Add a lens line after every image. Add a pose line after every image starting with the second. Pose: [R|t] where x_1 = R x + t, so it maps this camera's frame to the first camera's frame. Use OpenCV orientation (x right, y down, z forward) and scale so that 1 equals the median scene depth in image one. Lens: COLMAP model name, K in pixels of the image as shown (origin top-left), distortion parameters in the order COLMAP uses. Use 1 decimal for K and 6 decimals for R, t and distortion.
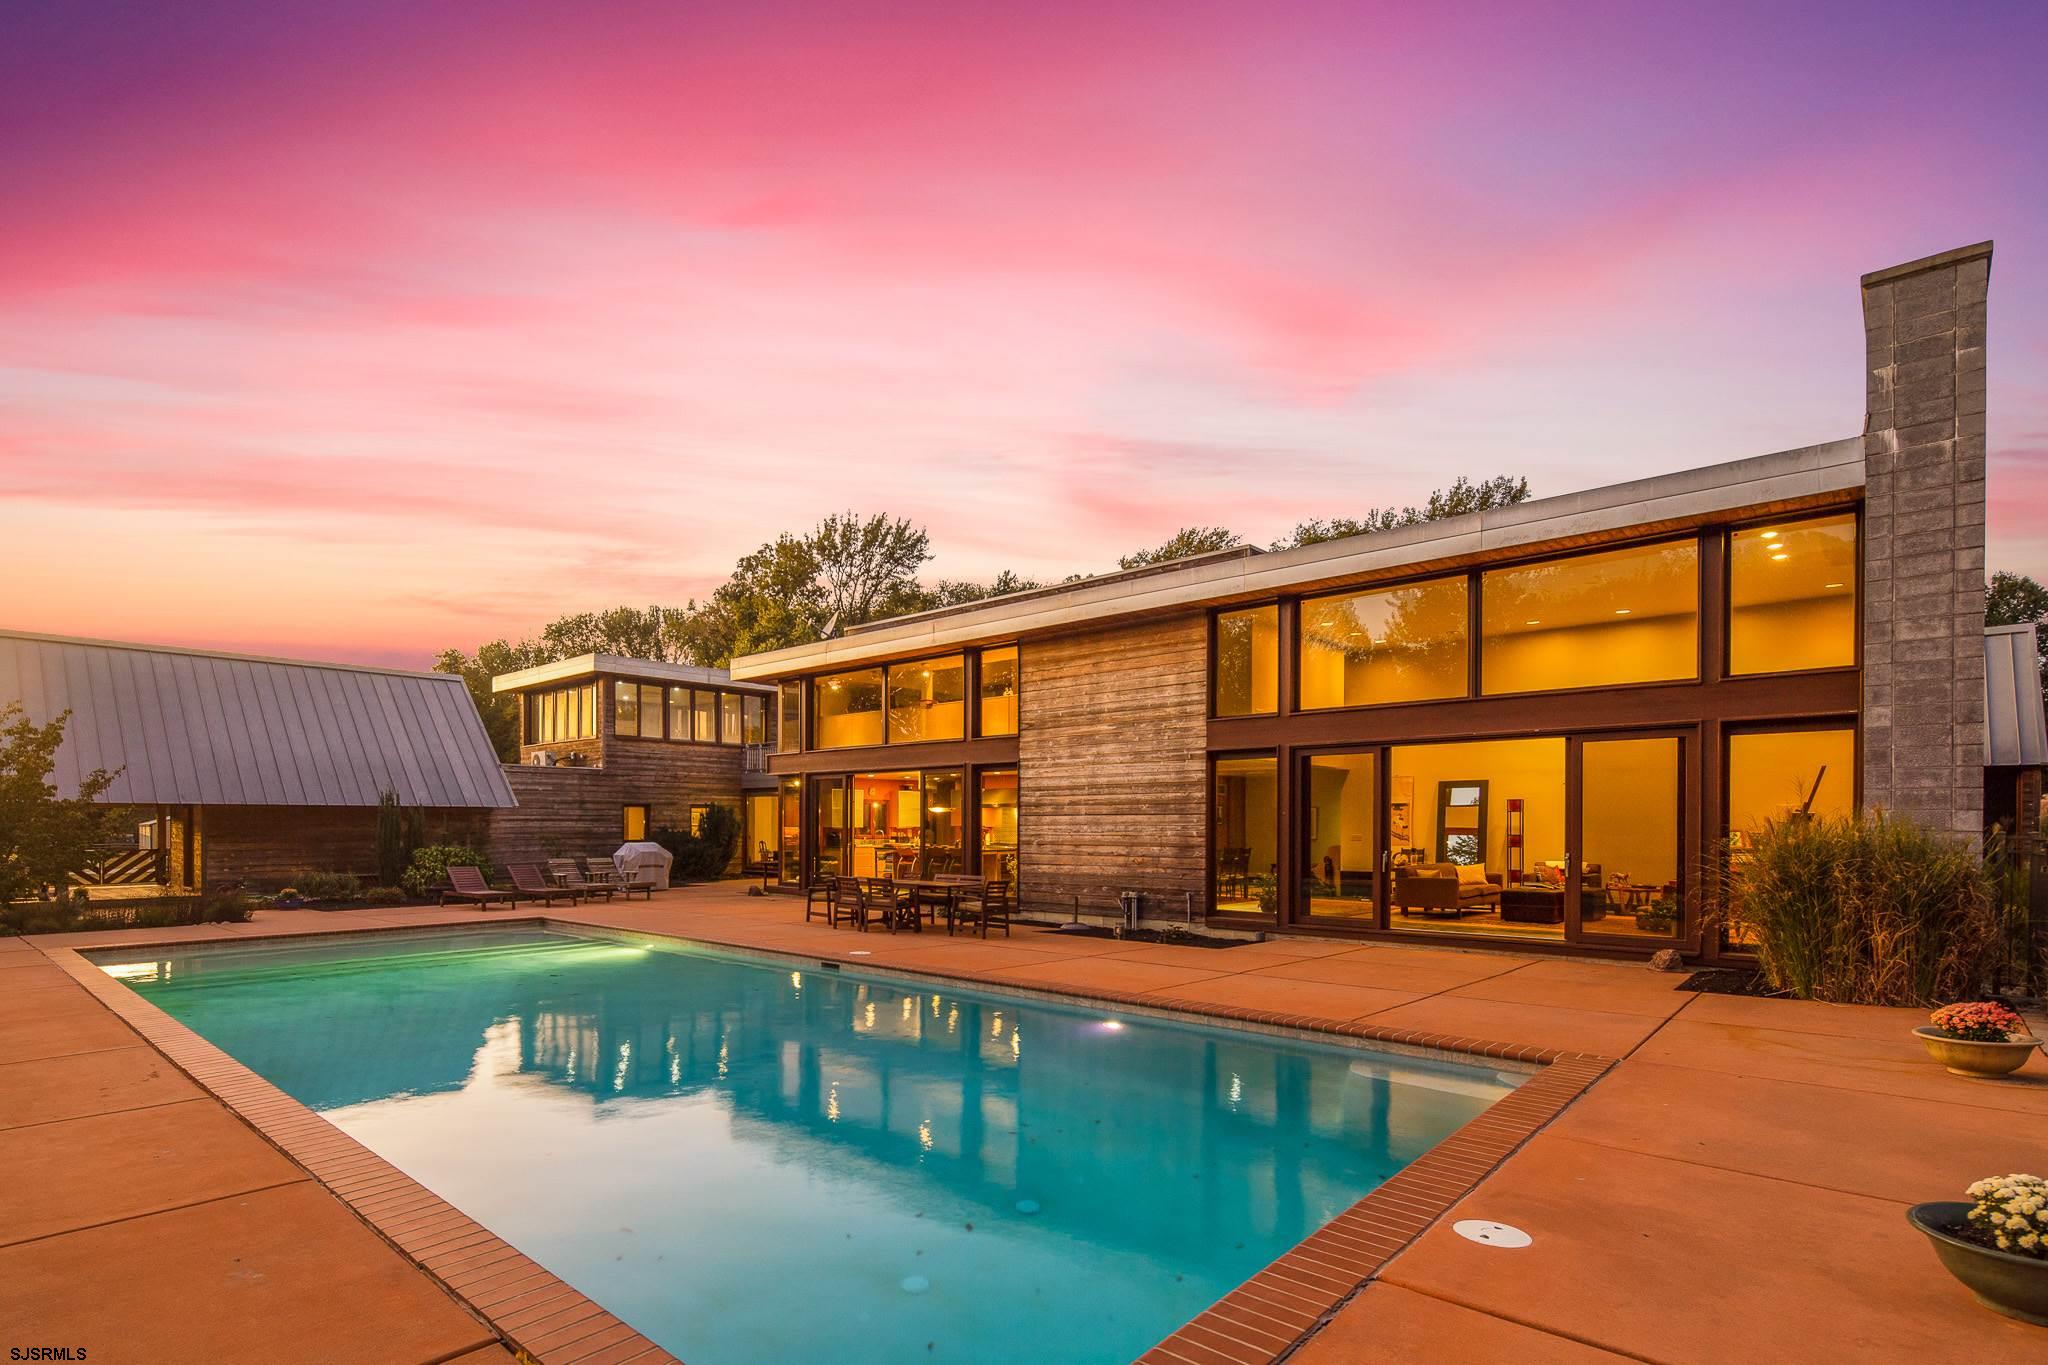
lens RADIAL K [[1001.8, 0, 933.1], [0, 1001.8, 825.1], [0, 0, 1]] dist [0.026989, -0.001741]
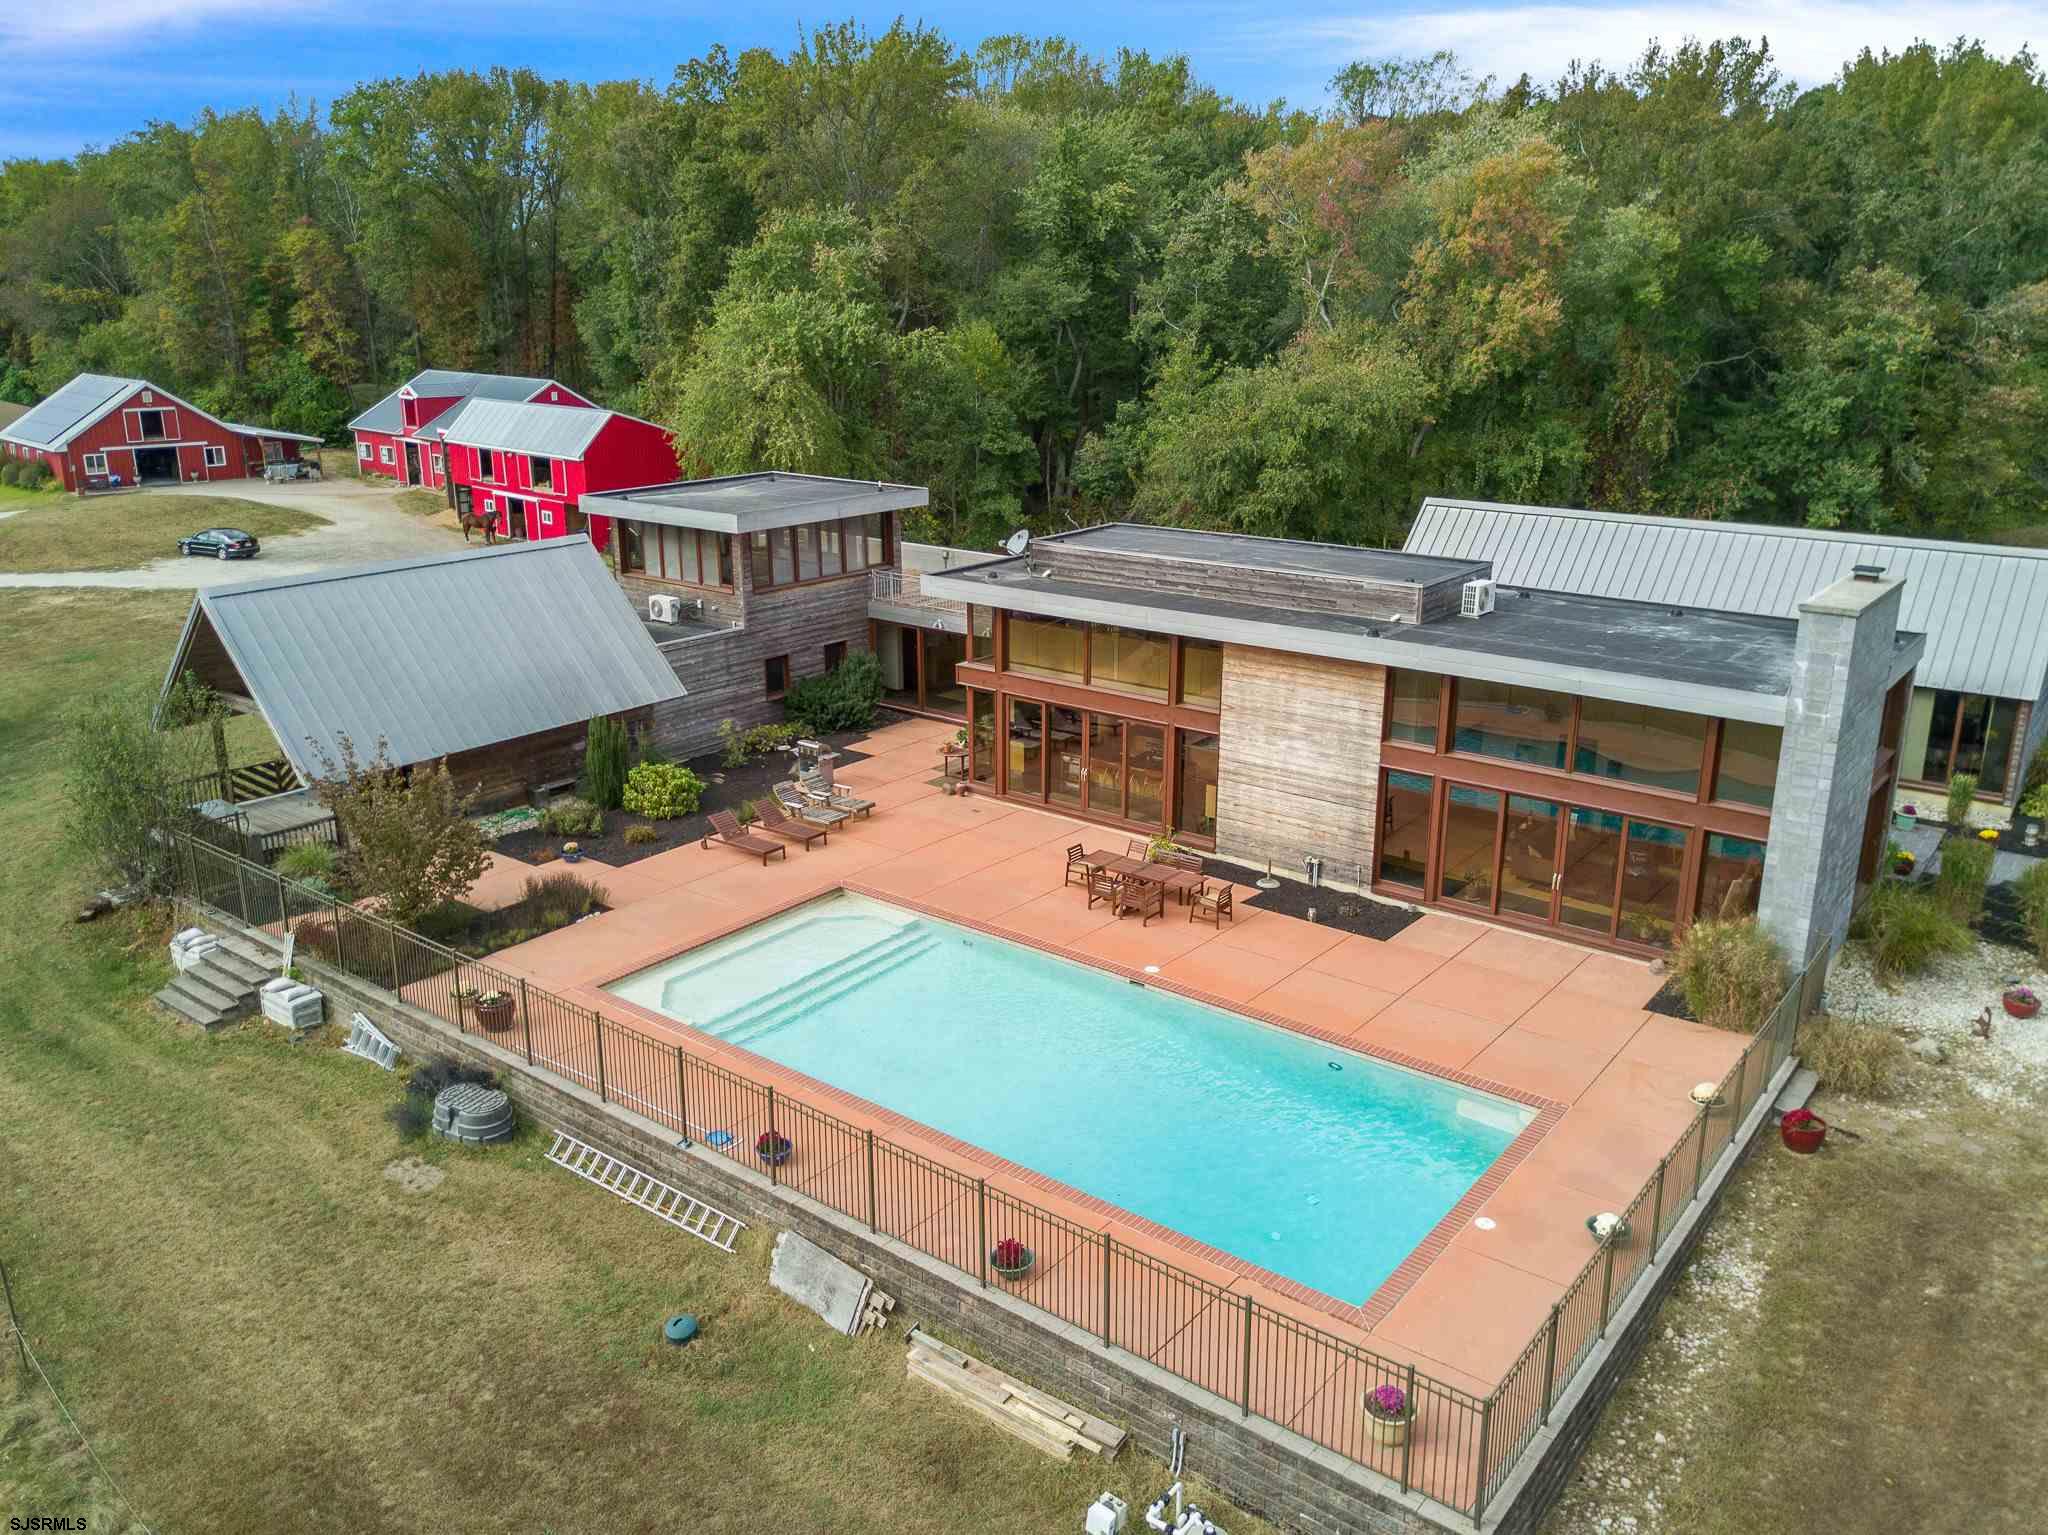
lens RADIAL K [[1545.2, 0, 1028.8], [0, 1545.2, 763.0], [0, 0, 1]] dist [0.001126, 0.006608]
pose [[0.995607, -0.036050, 0.086412, -0.319485], [0.008626, 0.954298, 0.298733, -0.622781], [-0.093232, -0.296675, 0.950417, -0.774537]]
